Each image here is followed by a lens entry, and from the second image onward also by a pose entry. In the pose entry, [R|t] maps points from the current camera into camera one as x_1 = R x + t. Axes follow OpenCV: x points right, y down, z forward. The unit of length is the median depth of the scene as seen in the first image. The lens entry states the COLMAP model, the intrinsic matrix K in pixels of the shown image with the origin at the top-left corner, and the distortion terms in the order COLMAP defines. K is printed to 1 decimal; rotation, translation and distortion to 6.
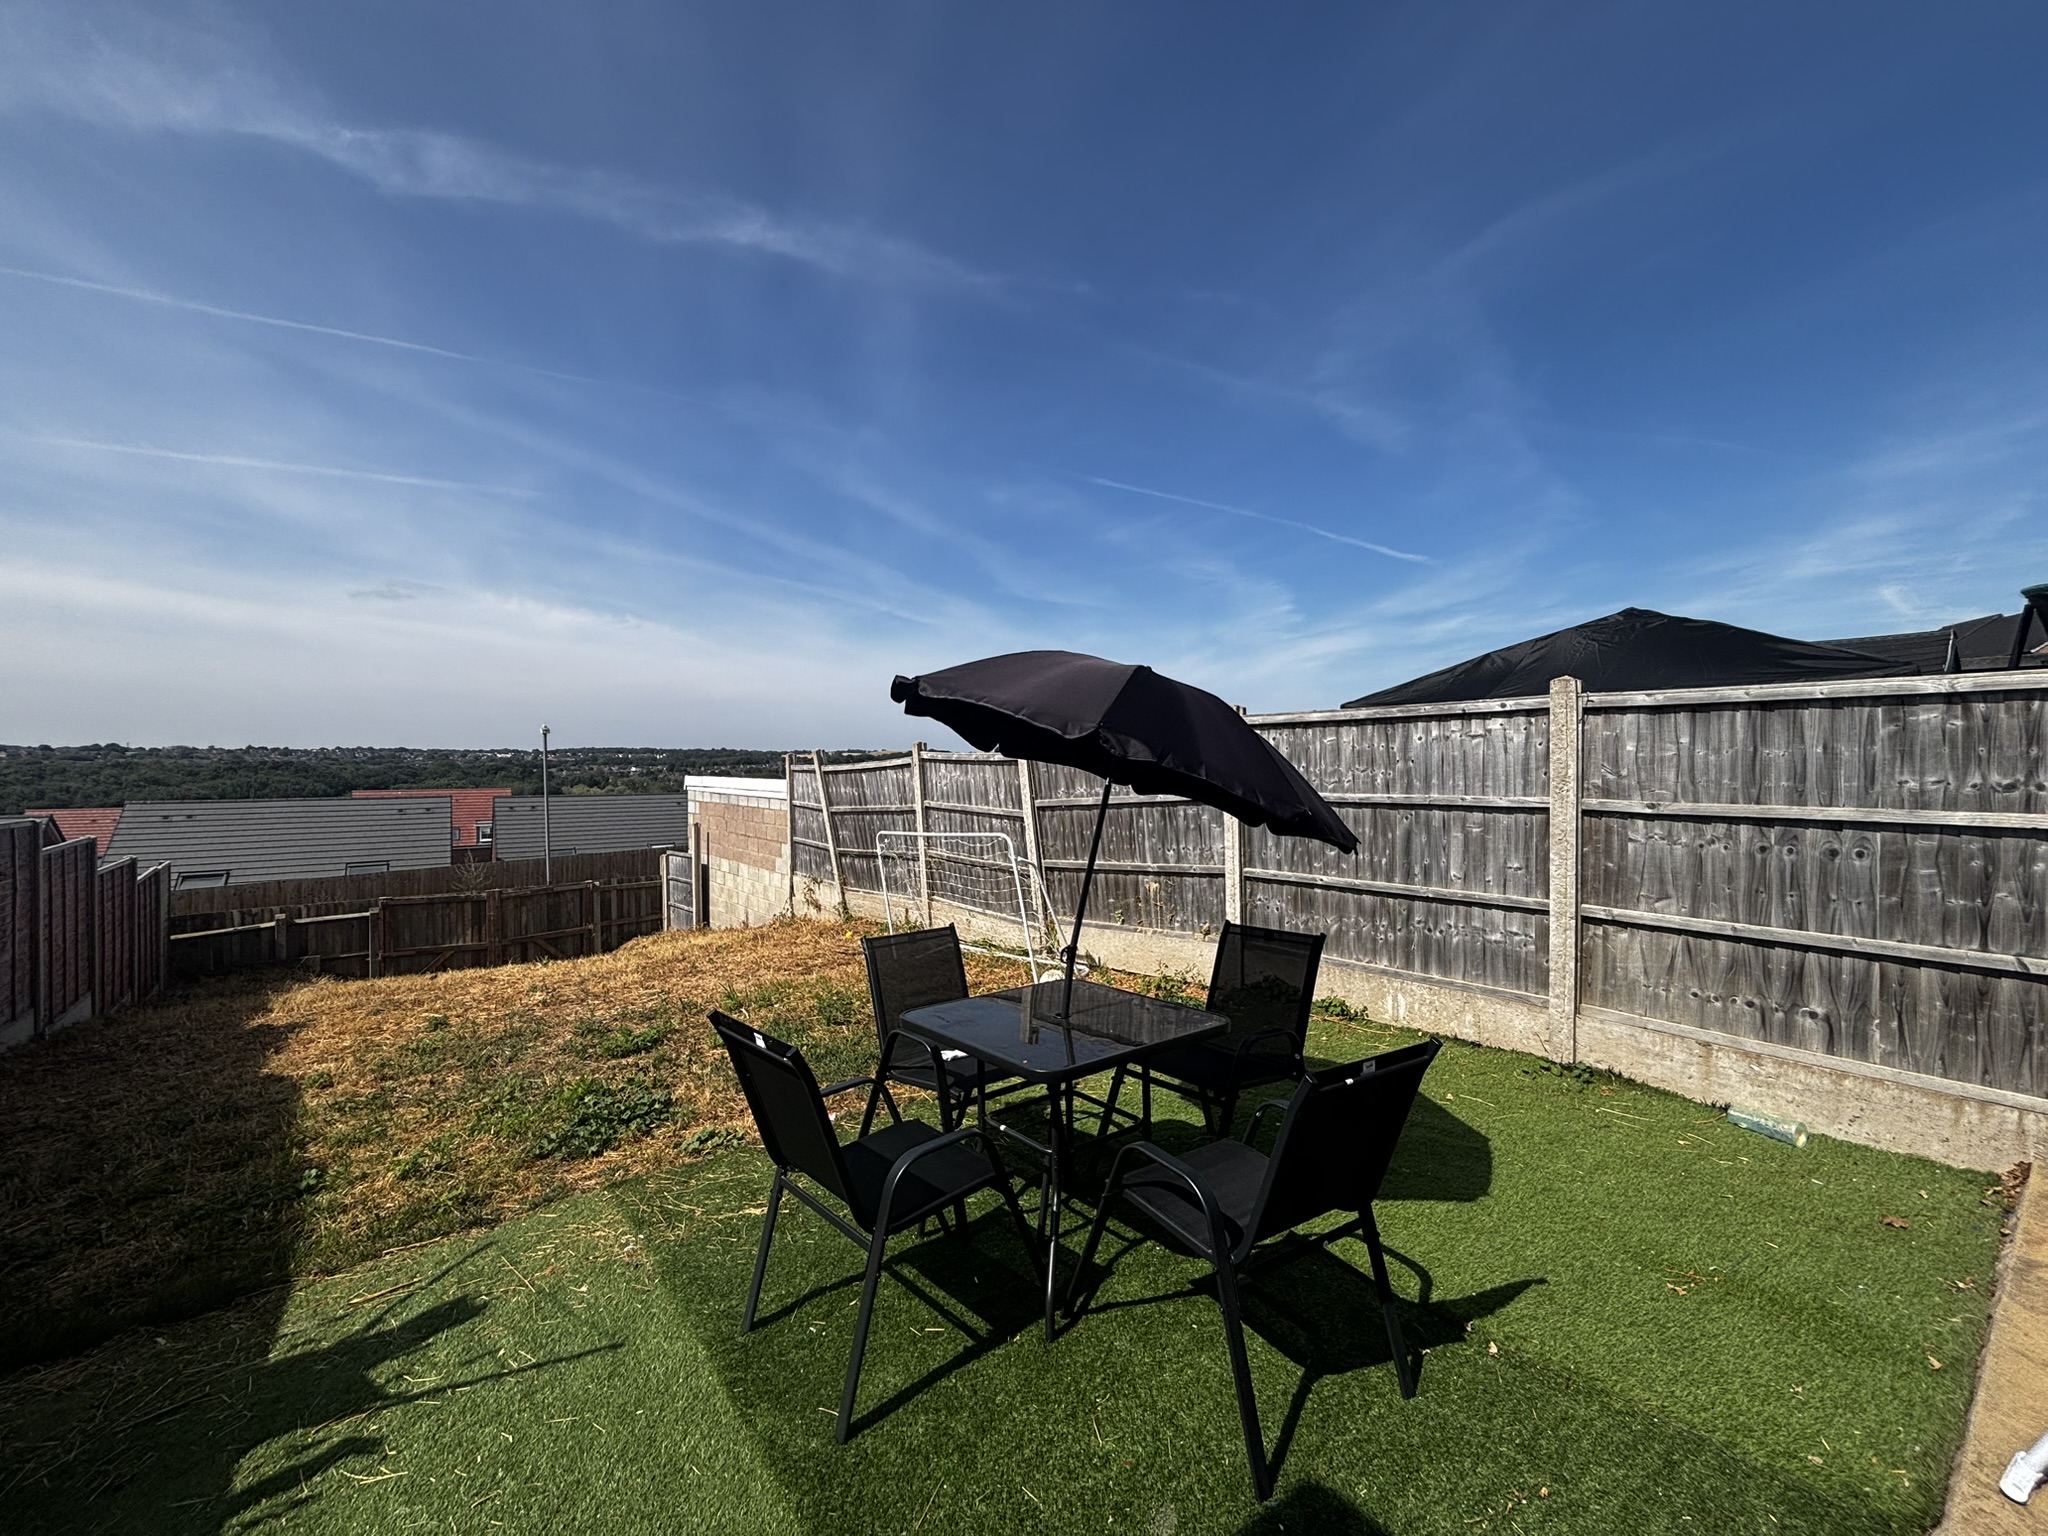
lens RADIAL K [[833.3, 0, 1019.0], [0, 833.3, 764.5], [0, 0, 1]] dist [0.008713, -0.003414]
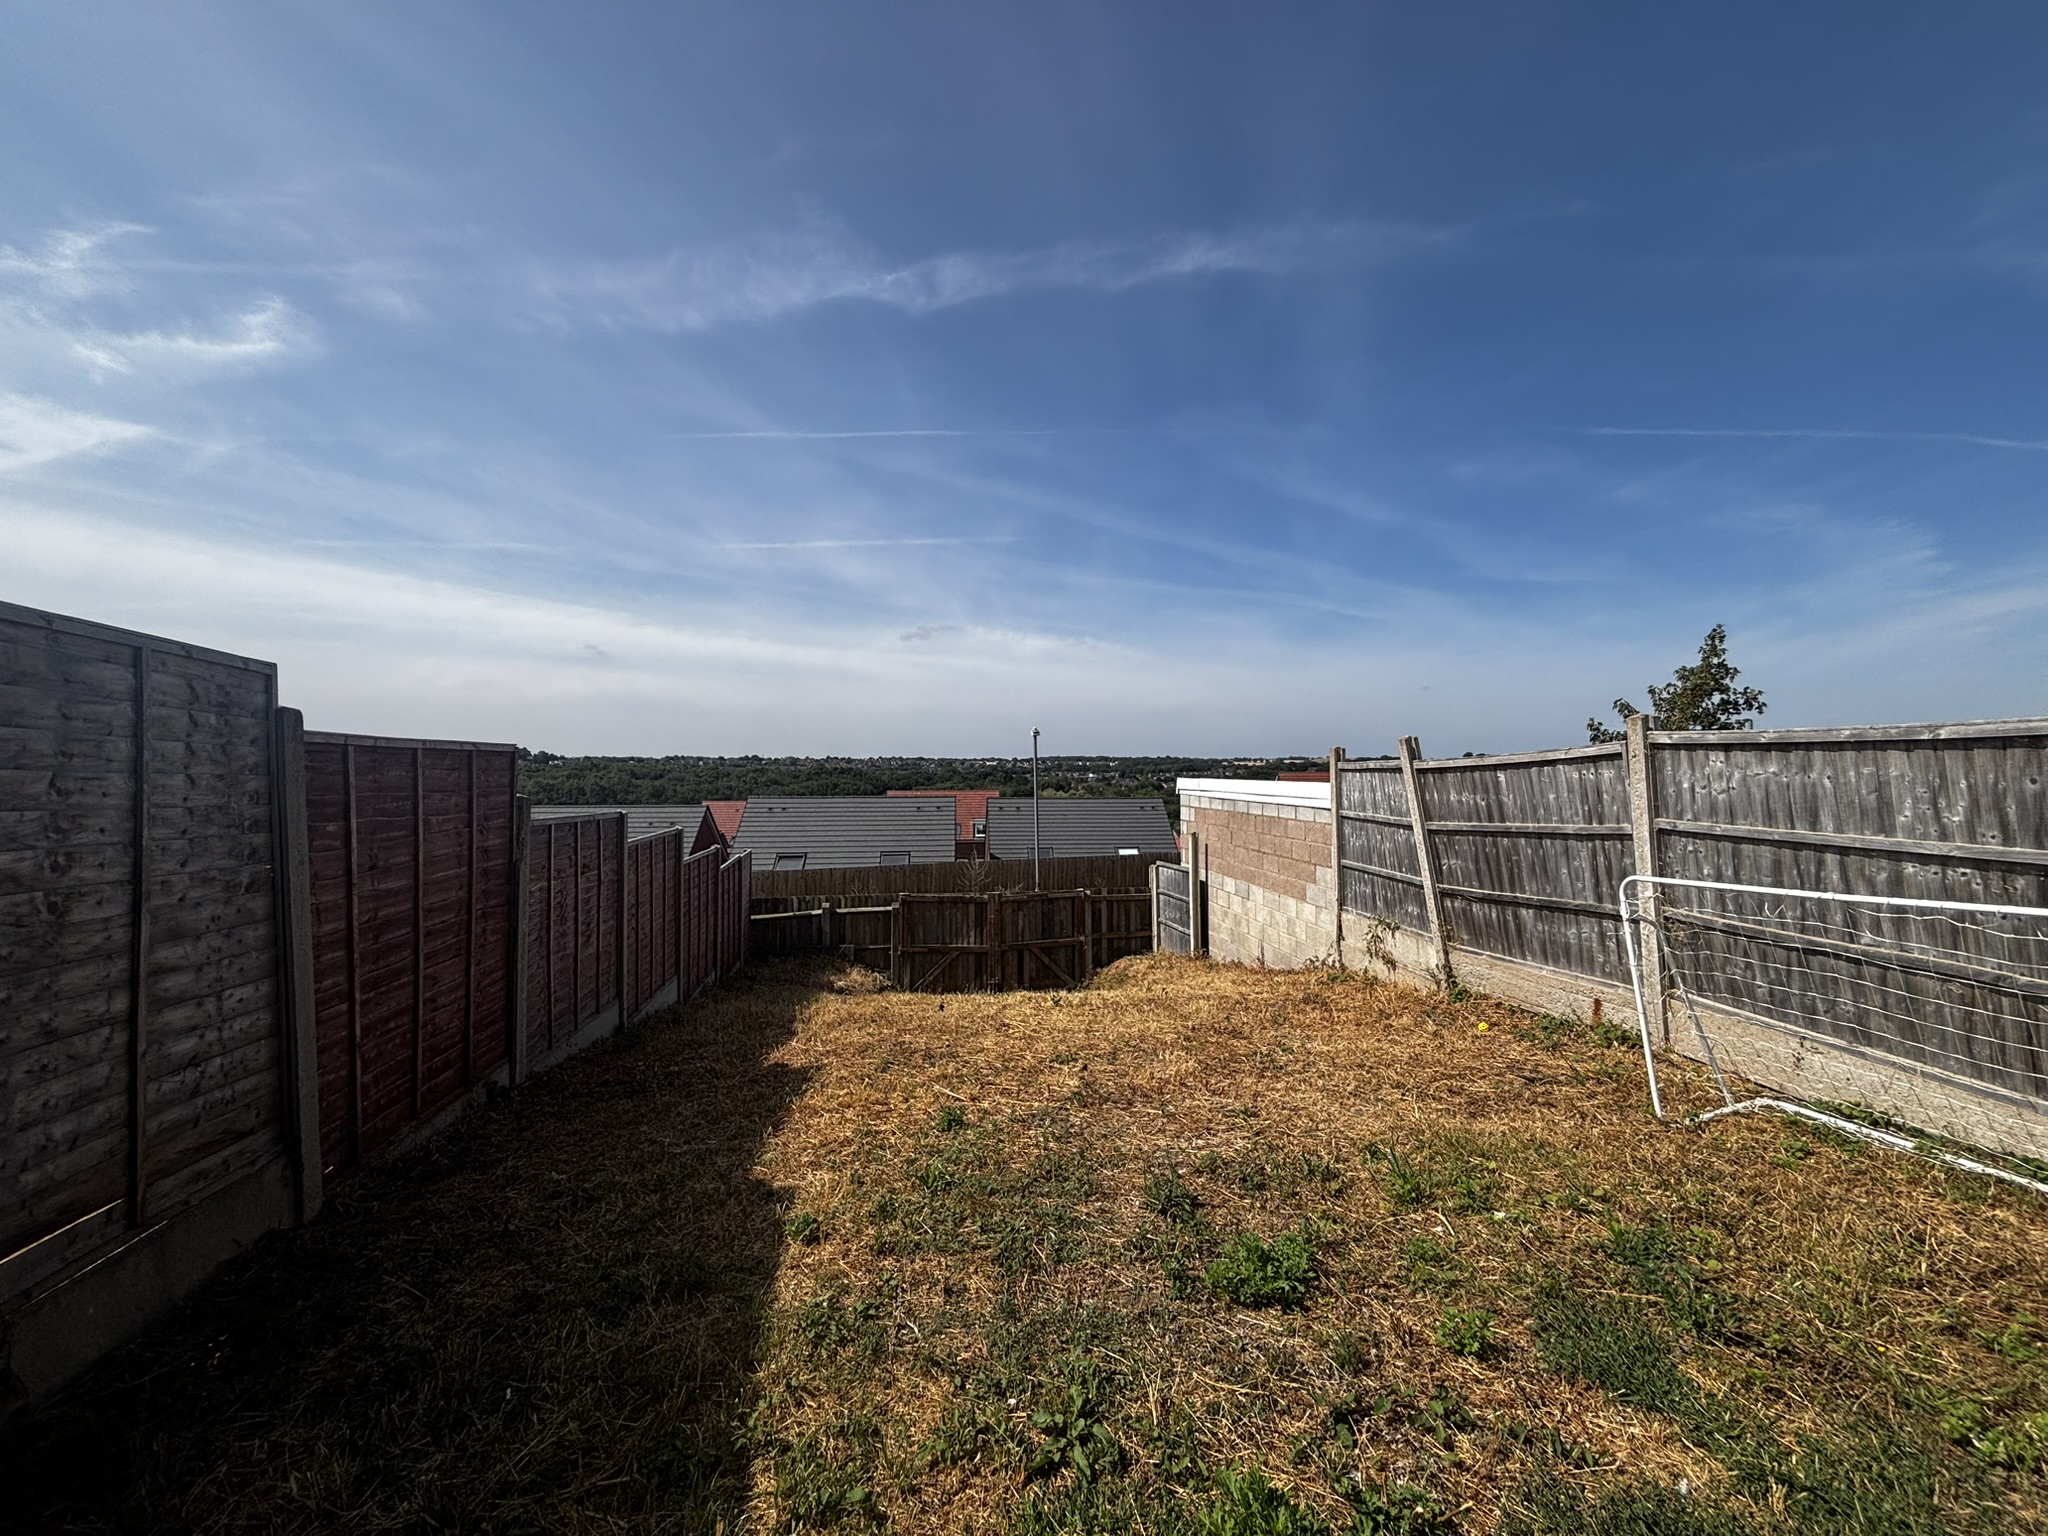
lens RADIAL K [[833.3, 0, 1019.0], [0, 833.3, 764.5], [0, 0, 1]] dist [0.008713, -0.003414]
pose [[0.868718, -0.000811, -0.495306, -0.212633], [-0.003448, 0.999965, -0.007685, 0.012599], [0.495294, 0.008384, 0.868685, 0.297132]]
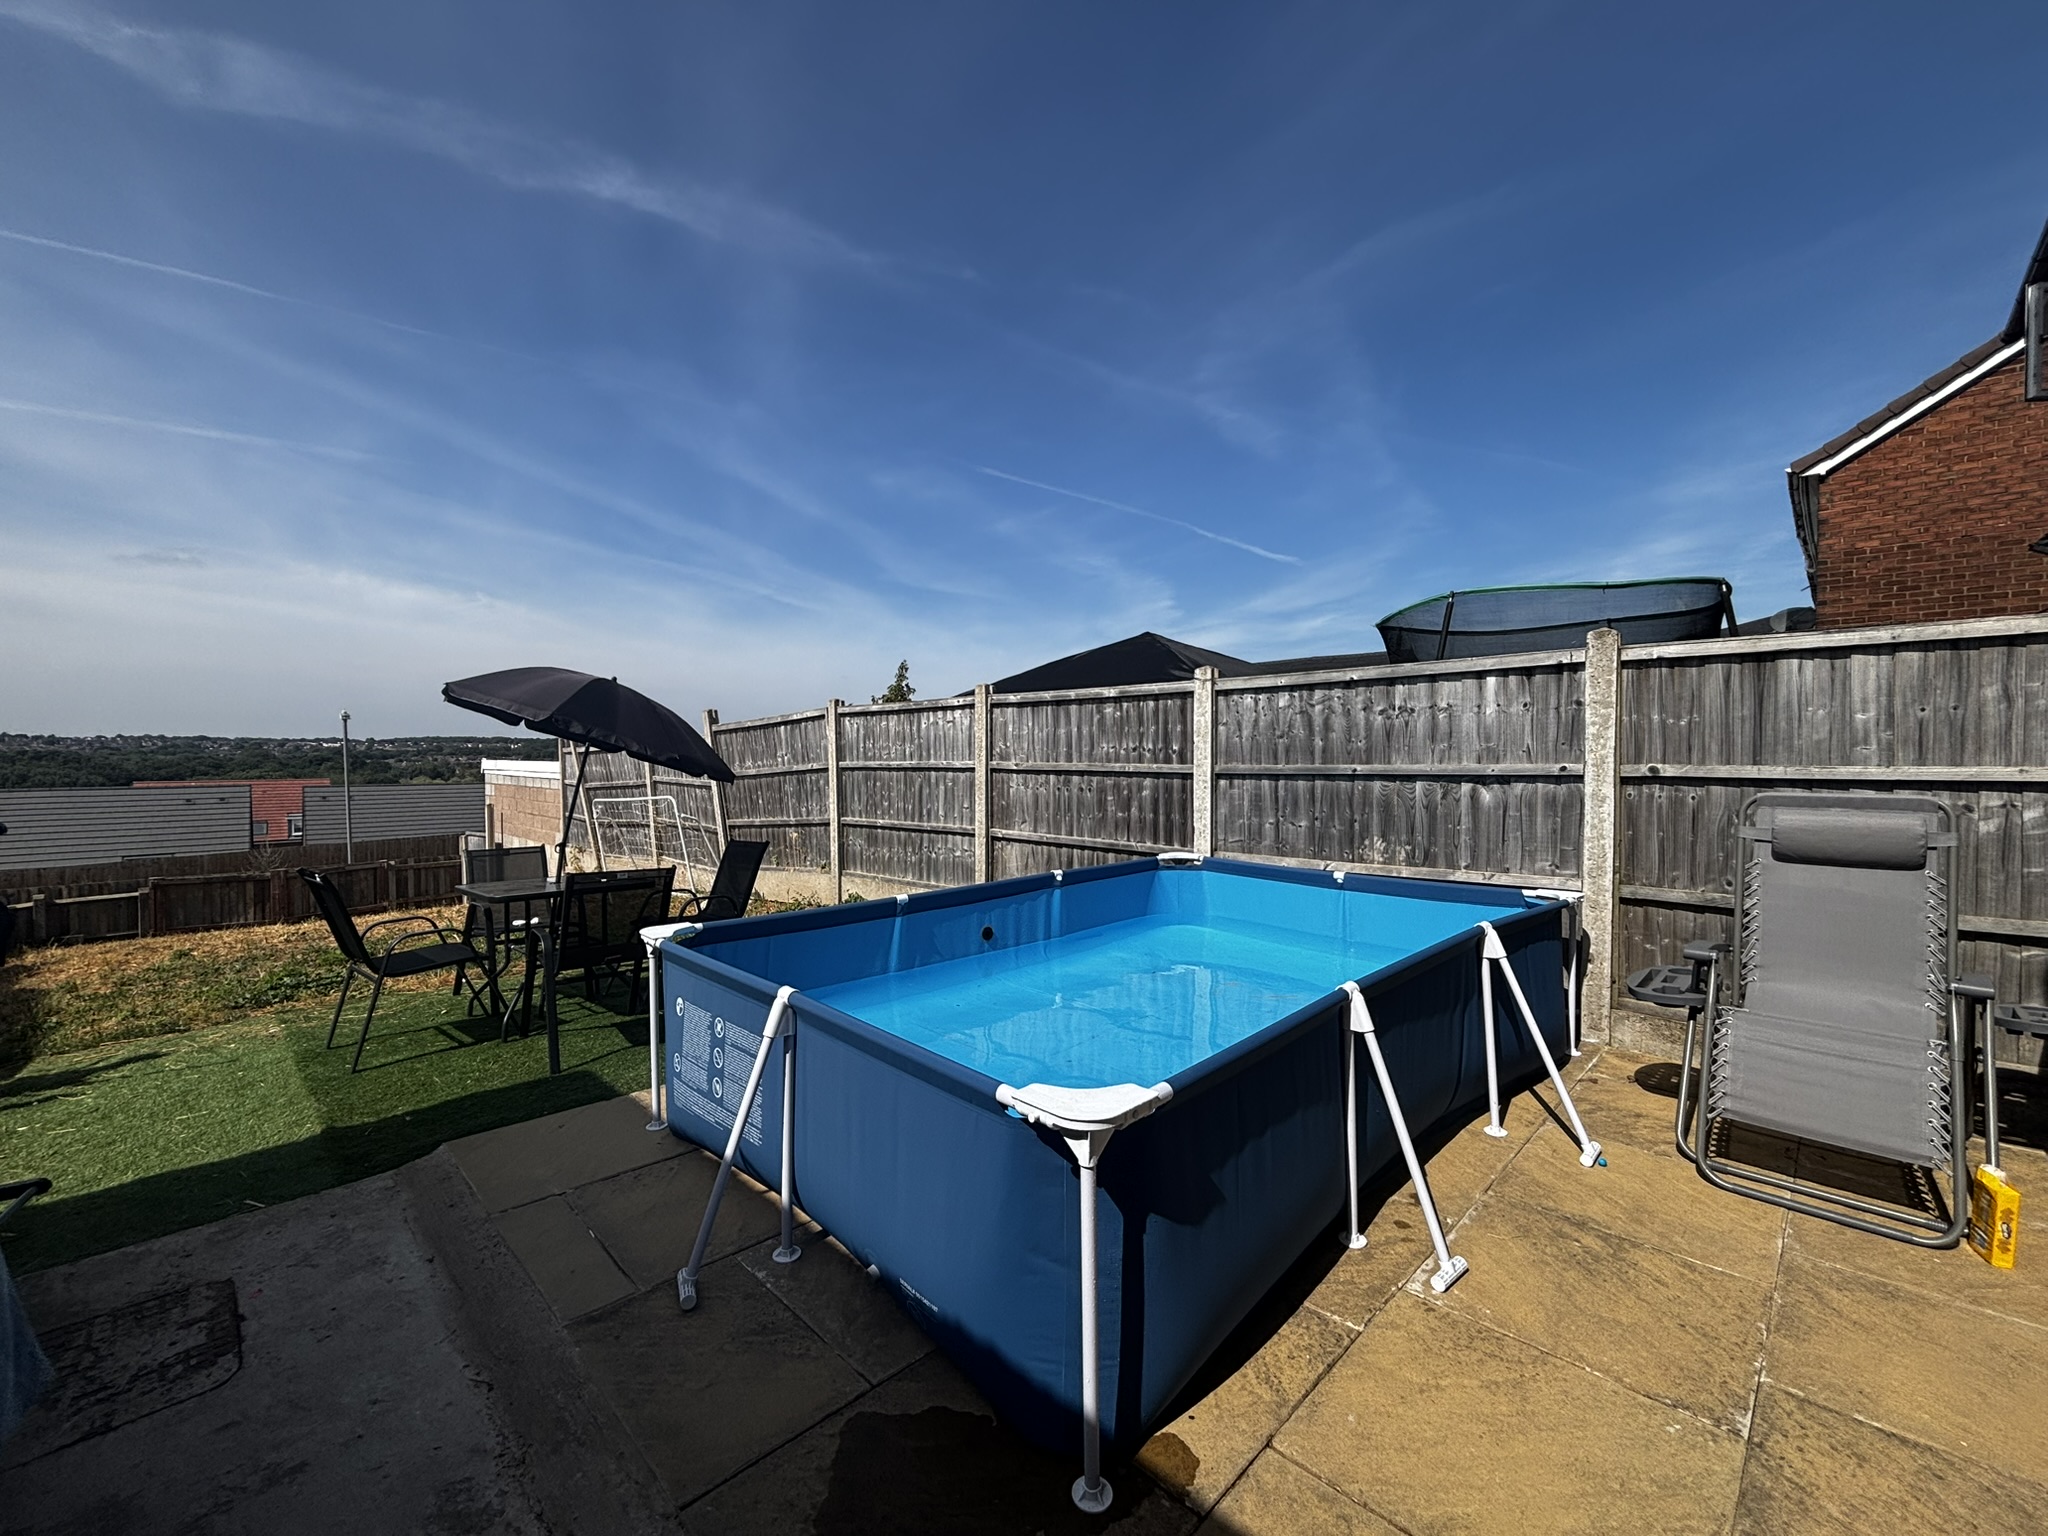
lens RADIAL K [[833.3, 0, 1019.0], [0, 833.3, 764.5], [0, 0, 1]] dist [0.008713, -0.003414]
pose [[0.990549, -0.001915, 0.137143, 0.248277], [0.000303, 0.999931, 0.011775, 0.013889], [-0.137156, -0.011622, 0.990481, -0.267655]]
